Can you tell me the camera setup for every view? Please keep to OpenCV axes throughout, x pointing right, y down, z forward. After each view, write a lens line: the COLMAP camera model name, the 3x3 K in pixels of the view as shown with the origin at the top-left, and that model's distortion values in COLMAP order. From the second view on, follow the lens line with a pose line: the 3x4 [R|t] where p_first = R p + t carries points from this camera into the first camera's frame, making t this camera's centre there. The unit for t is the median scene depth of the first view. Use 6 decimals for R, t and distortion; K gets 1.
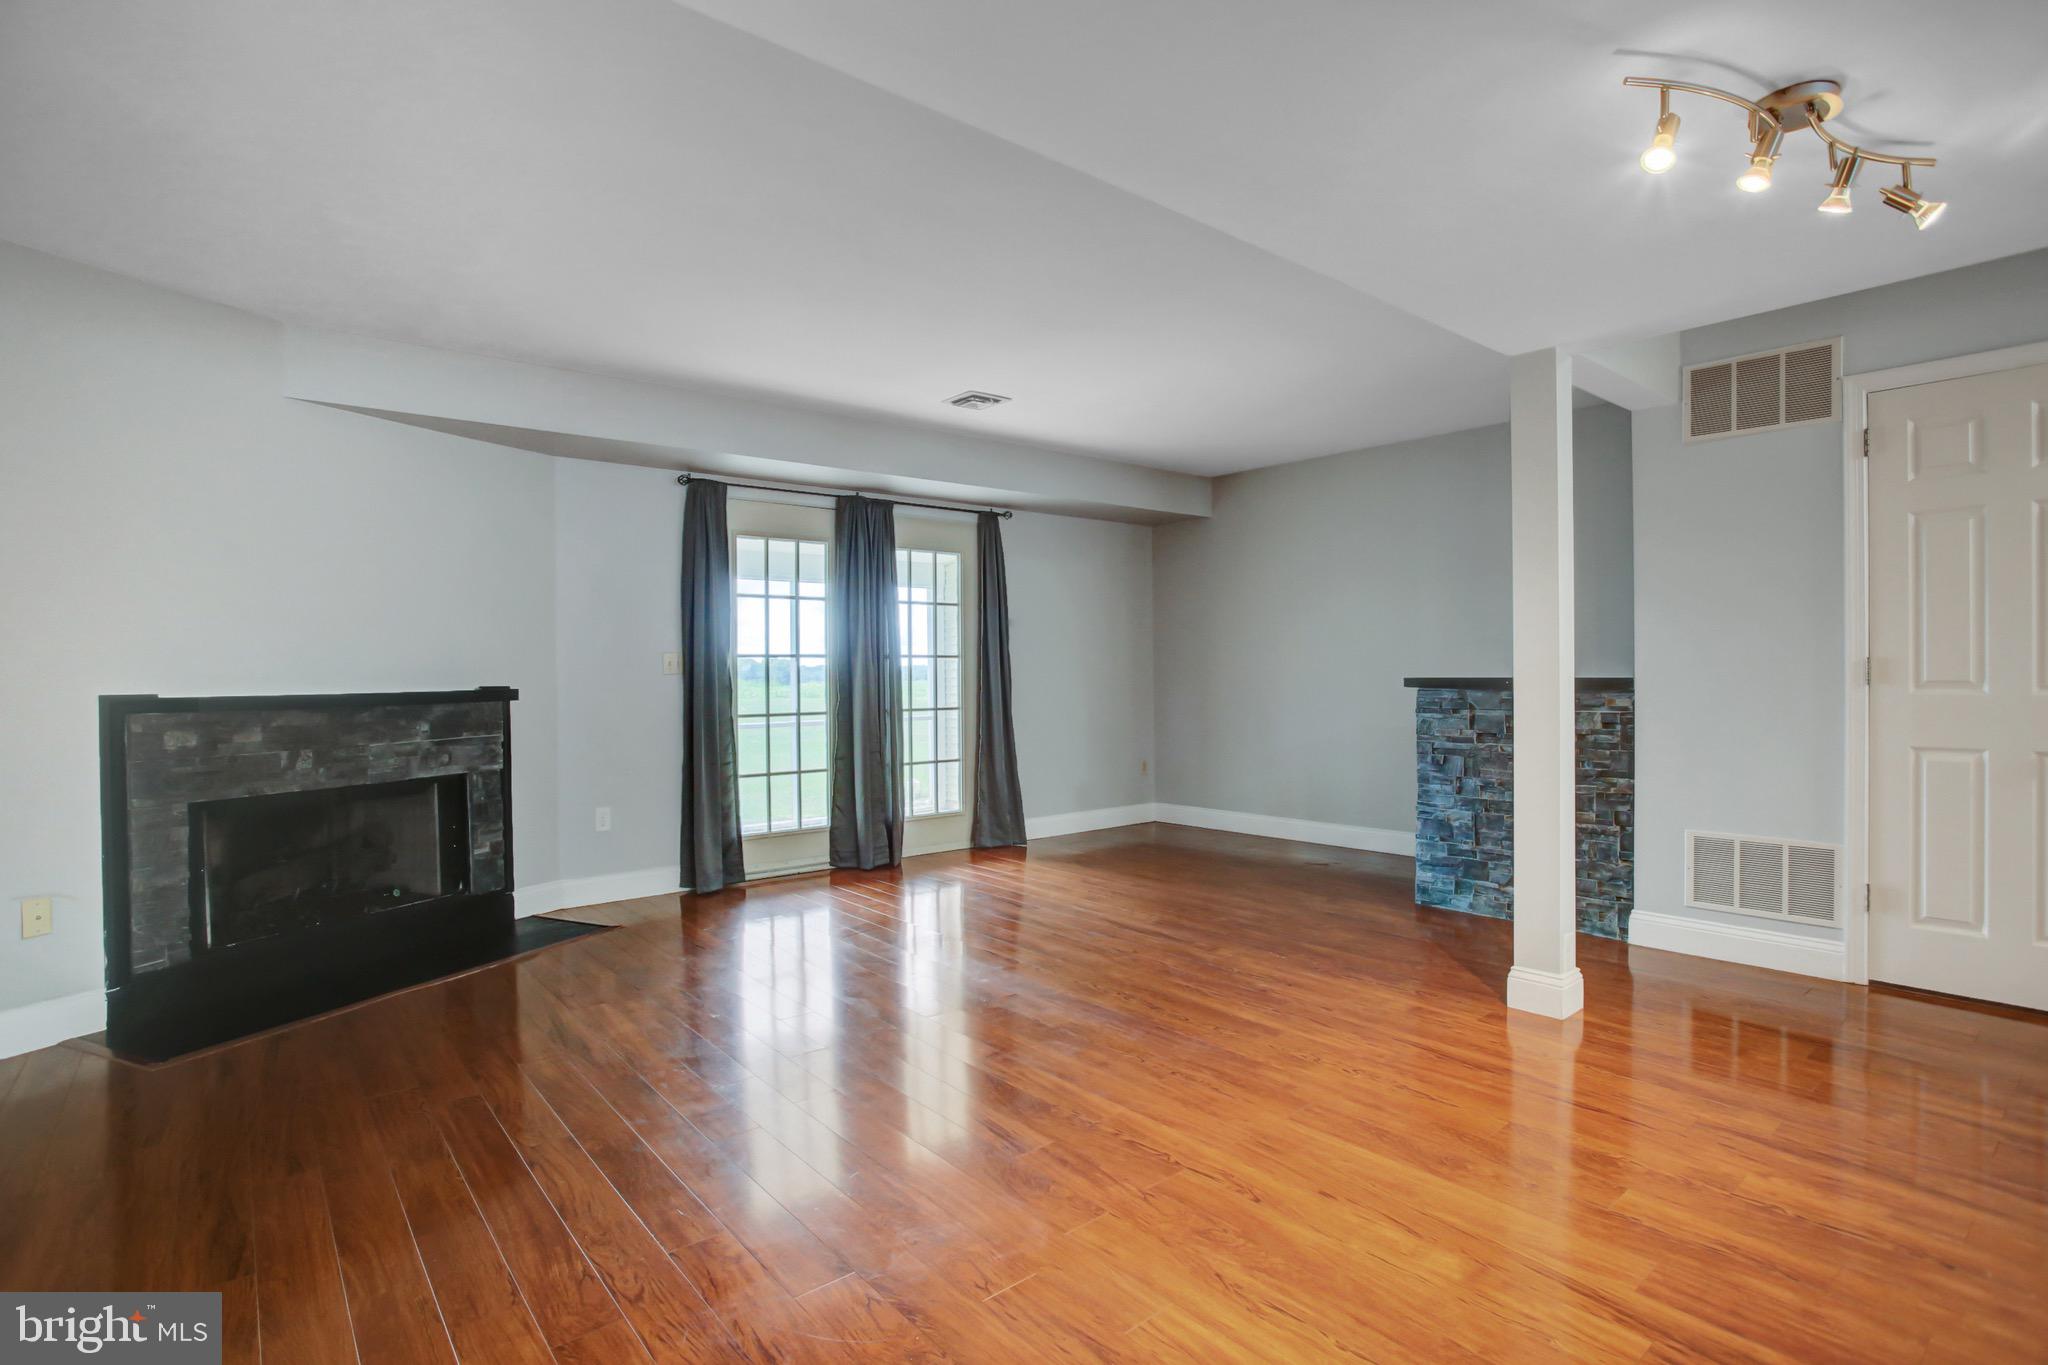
lens RADIAL K [[1003.9, 0, 1024.0], [0, 1003.9, 682.5], [0, 0, 1]] dist [-0.060238, 0.019851]
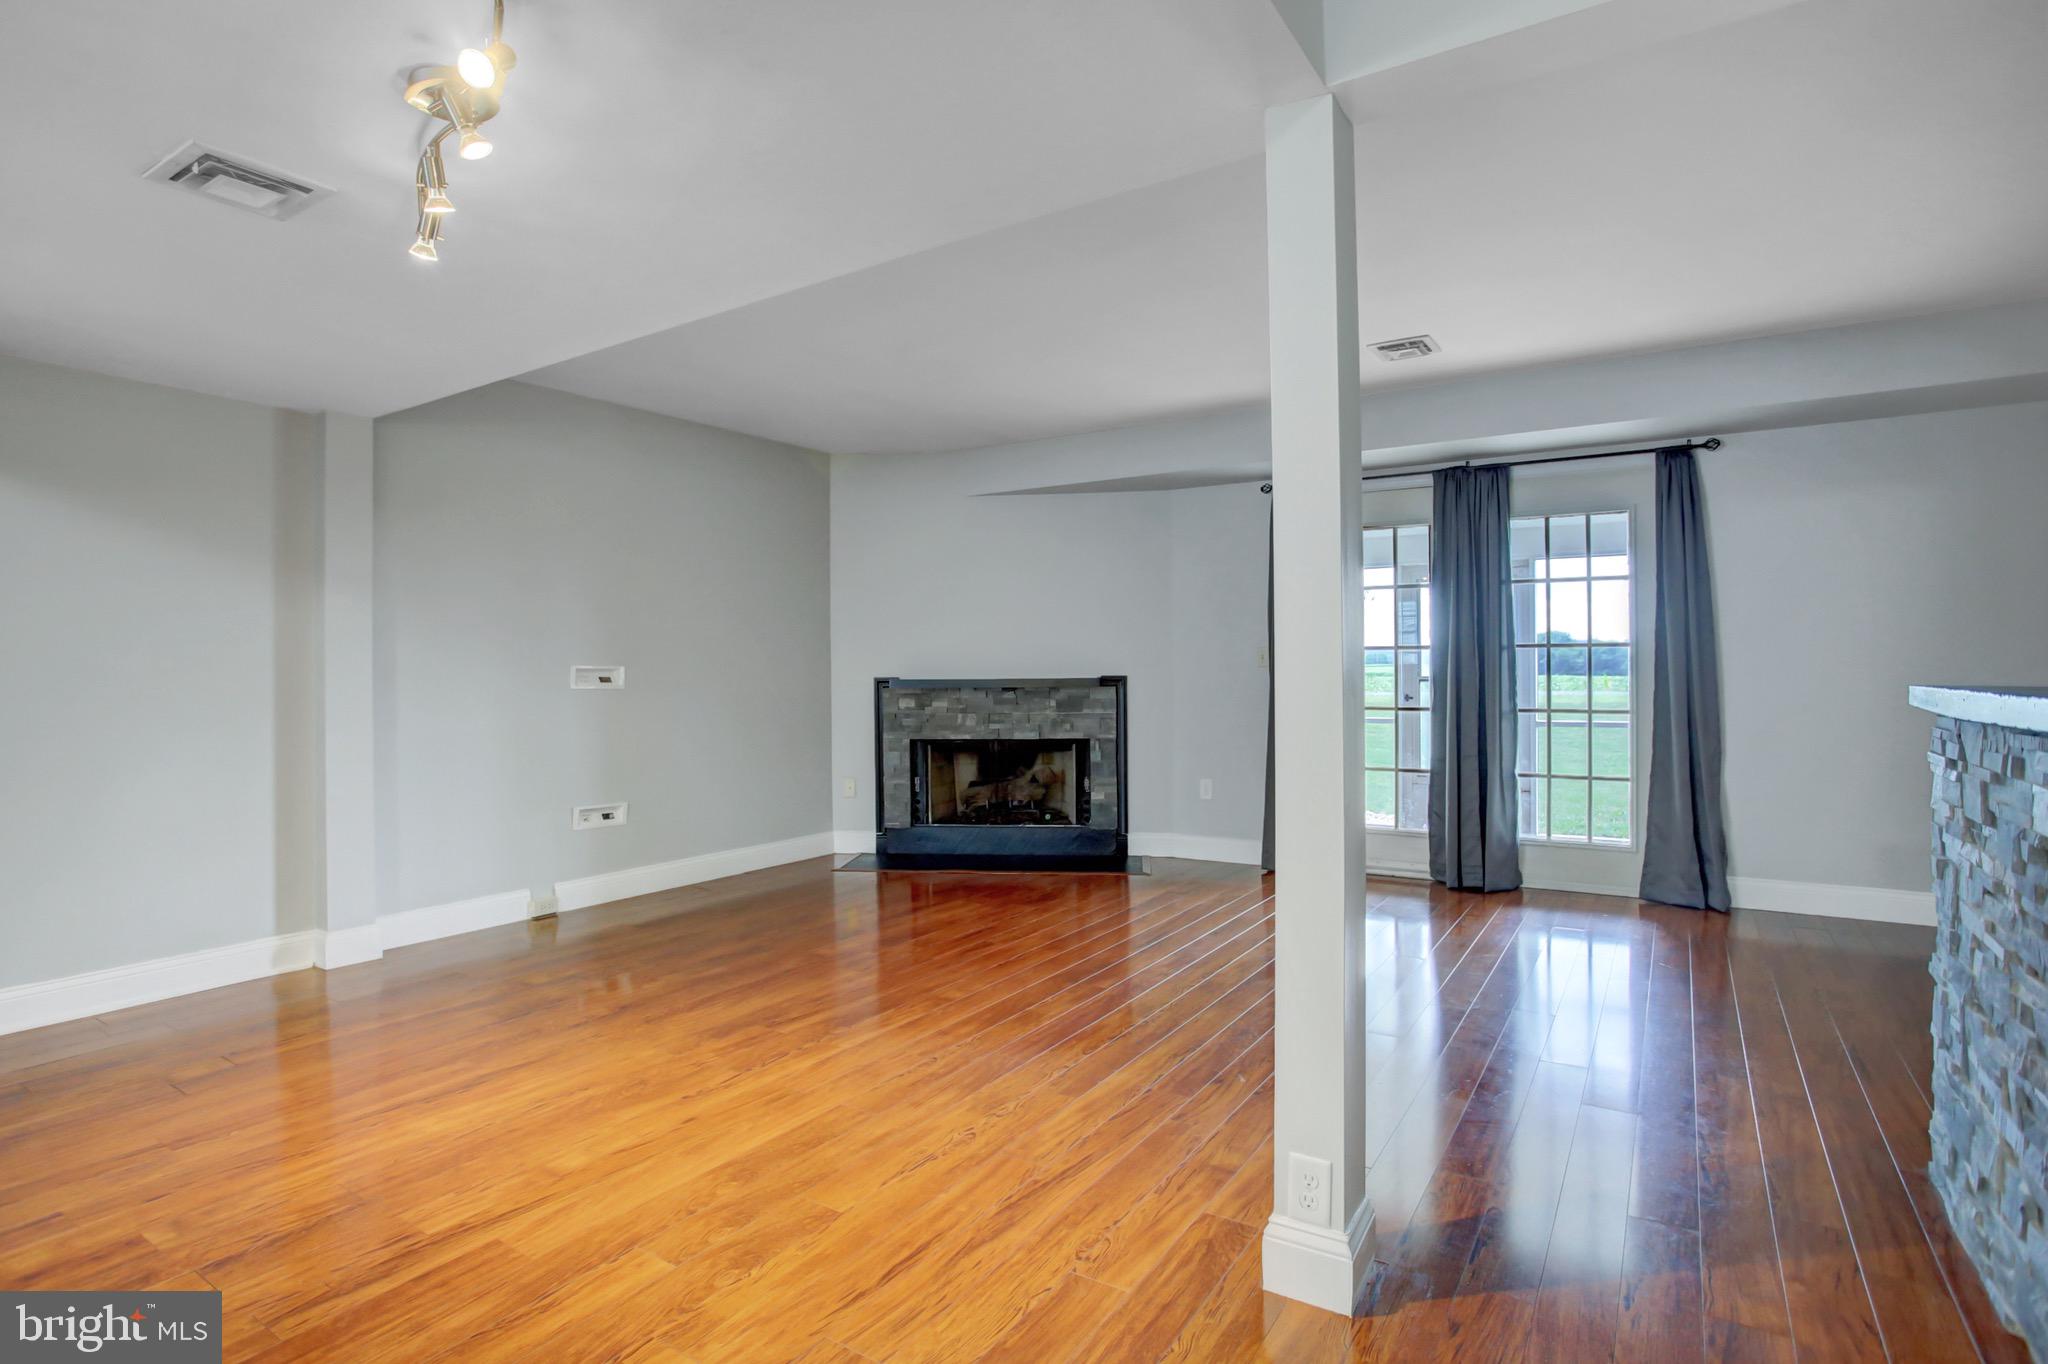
lens RADIAL K [[1003.9, 0, 1024.0], [0, 1003.9, 682.0], [0, 0, 1]] dist [-0.060238, 0.019851]
pose [[0.303864, 0.021888, -0.952464, 0.752027], [-0.005837, 0.999760, 0.021113, -0.016282], [0.952698, -0.000856, 0.303918, 0.497602]]
